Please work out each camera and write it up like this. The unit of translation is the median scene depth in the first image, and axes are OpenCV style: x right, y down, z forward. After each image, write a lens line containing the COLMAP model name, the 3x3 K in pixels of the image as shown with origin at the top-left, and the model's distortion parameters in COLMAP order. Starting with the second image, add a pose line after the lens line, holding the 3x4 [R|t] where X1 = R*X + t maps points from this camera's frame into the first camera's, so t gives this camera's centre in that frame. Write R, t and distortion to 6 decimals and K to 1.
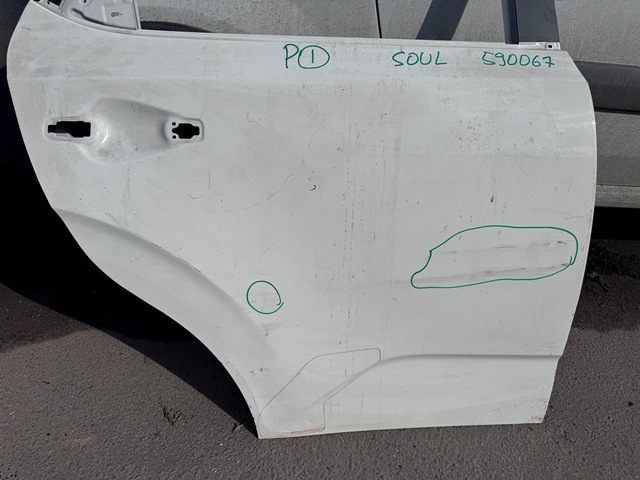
lens RADIAL K [[465.9, 0, 309.7], [0, 465.9, 251.6], [0, 0, 1]] dist [0.067048, -0.111886]
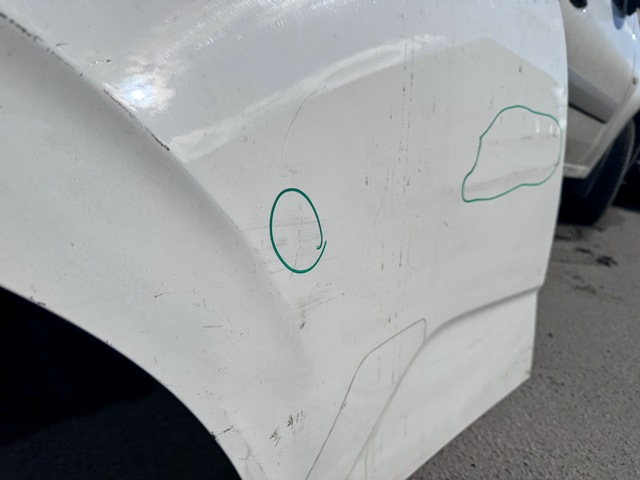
lens RADIAL K [[465.9, 0, 322.0], [0, 465.9, 242.1], [0, 0, 1]] dist [0.067048, -0.111886]
pose [[0.744535, -0.108203, 0.658756, -0.355276], [0.210016, 0.974639, -0.077275, 0.144407], [-0.633689, 0.195883, 0.748377, 0.678916]]
